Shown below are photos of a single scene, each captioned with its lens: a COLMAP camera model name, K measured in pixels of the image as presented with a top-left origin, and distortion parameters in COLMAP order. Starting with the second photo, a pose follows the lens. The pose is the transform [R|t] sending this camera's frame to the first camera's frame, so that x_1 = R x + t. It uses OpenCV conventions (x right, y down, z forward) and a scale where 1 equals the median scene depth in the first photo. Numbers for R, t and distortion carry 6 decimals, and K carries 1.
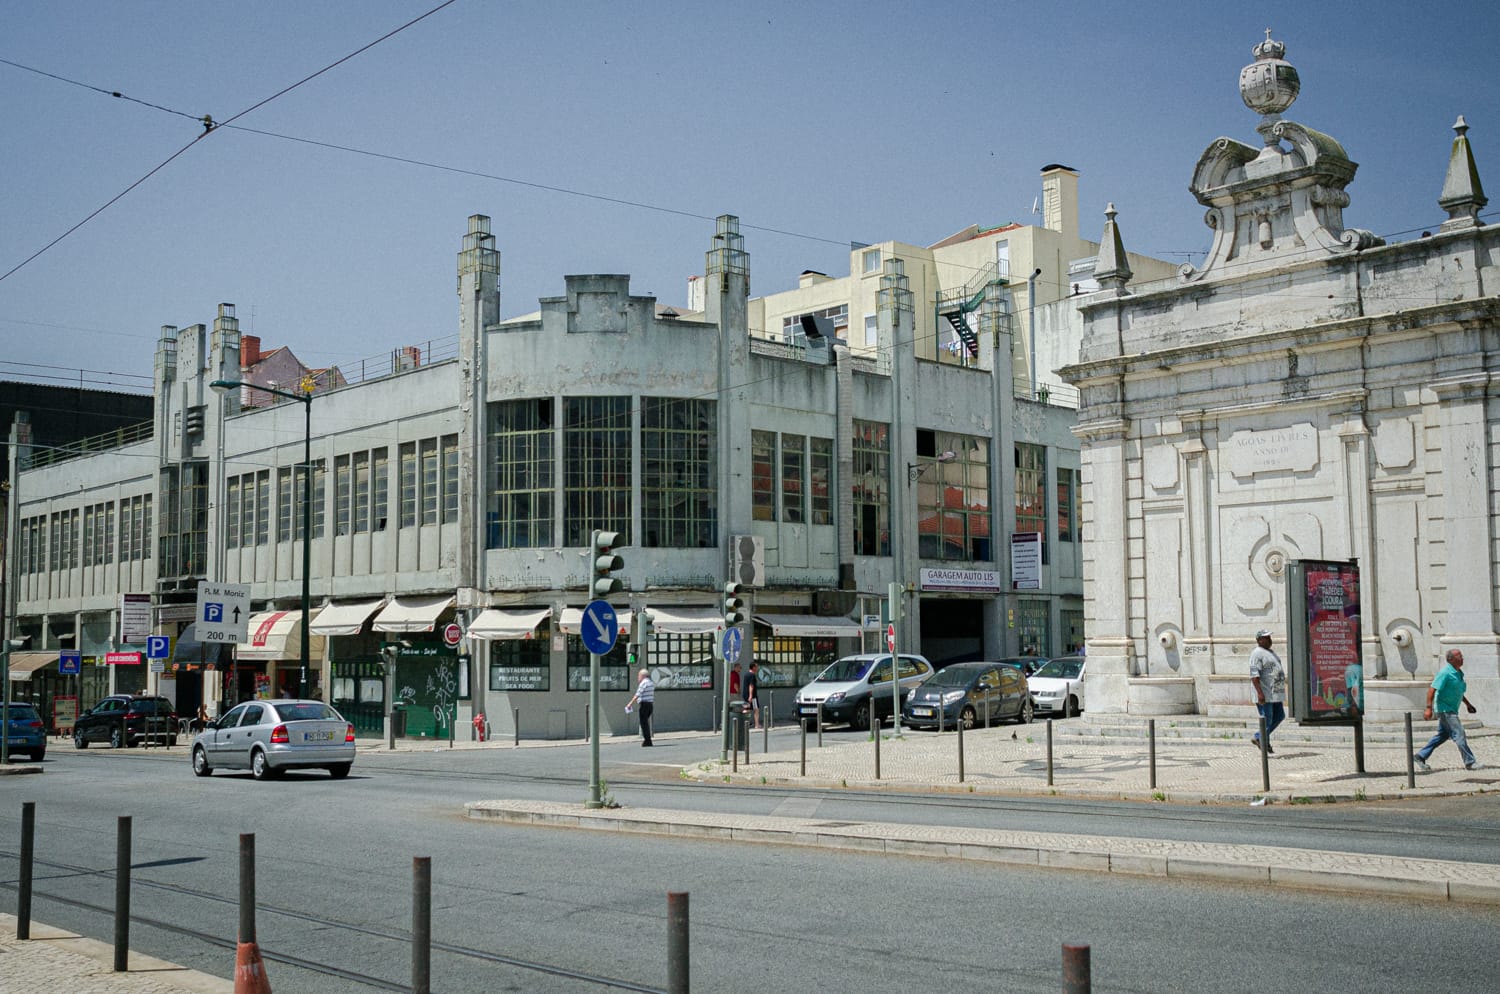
lens RADIAL K [[1679.0, 0, 751.2], [0, 1679.0, 495.8], [0, 0, 1]] dist [-0.034858, 0.000000]
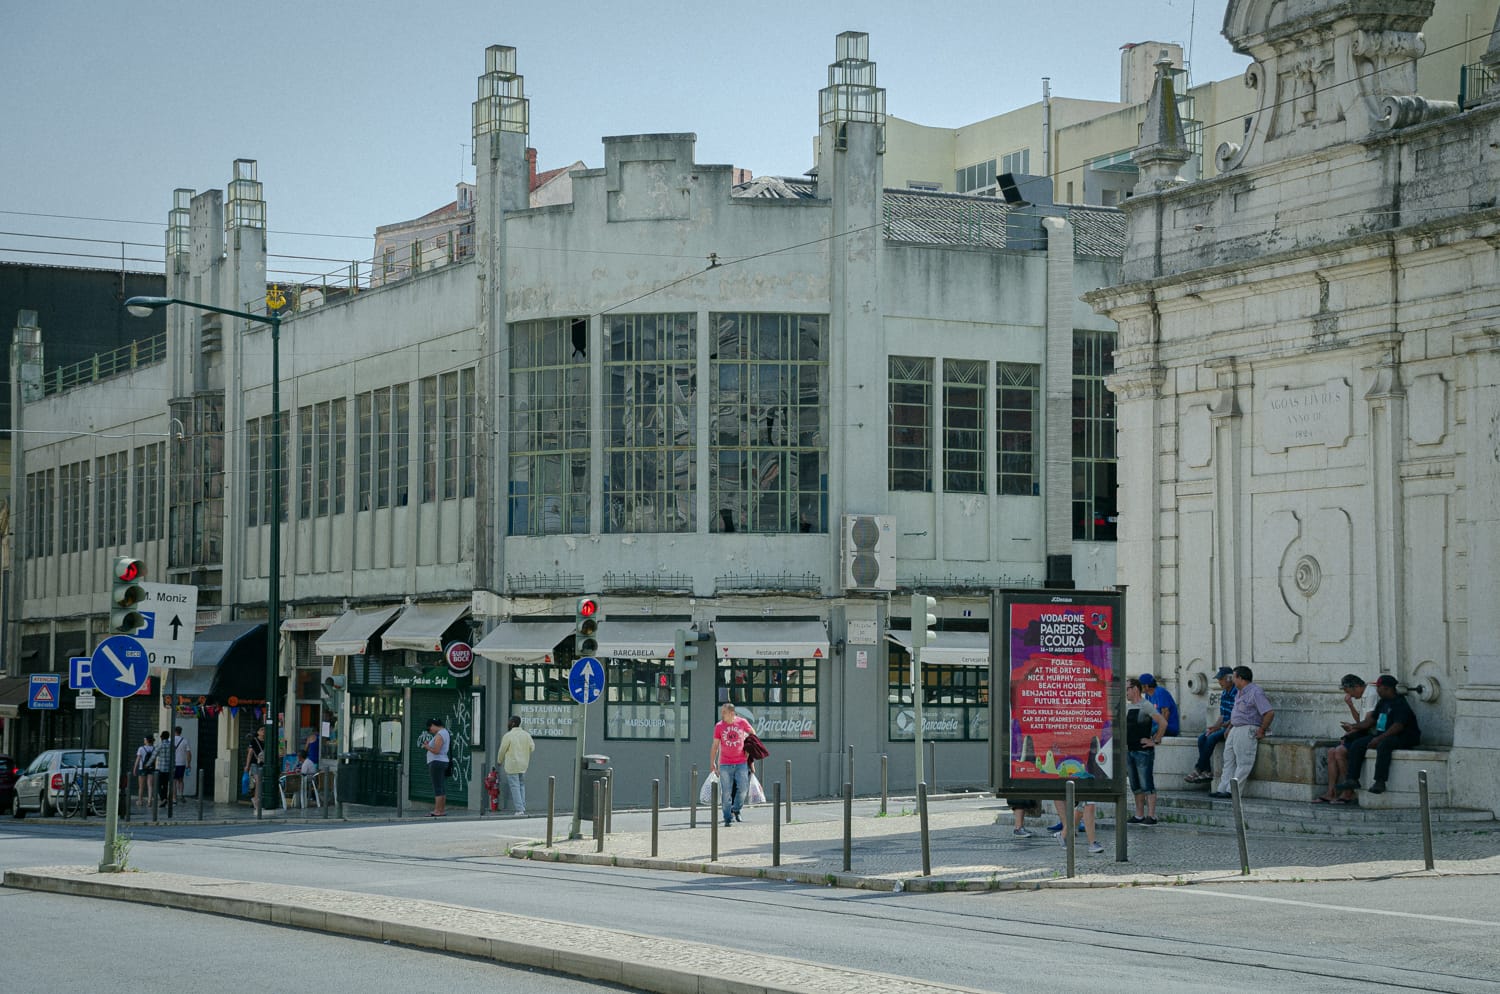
lens RADIAL K [[3174.9, 0, 749.7], [0, 3174.9, 499.8], [0, 0, 1]] dist [0.513942, 0.000000]
pose [[0.959135, -0.002431, -0.282938, 0.314065], [0.013379, 0.999234, 0.036767, -0.030166], [0.282632, -0.039050, 0.958433, -0.240570]]
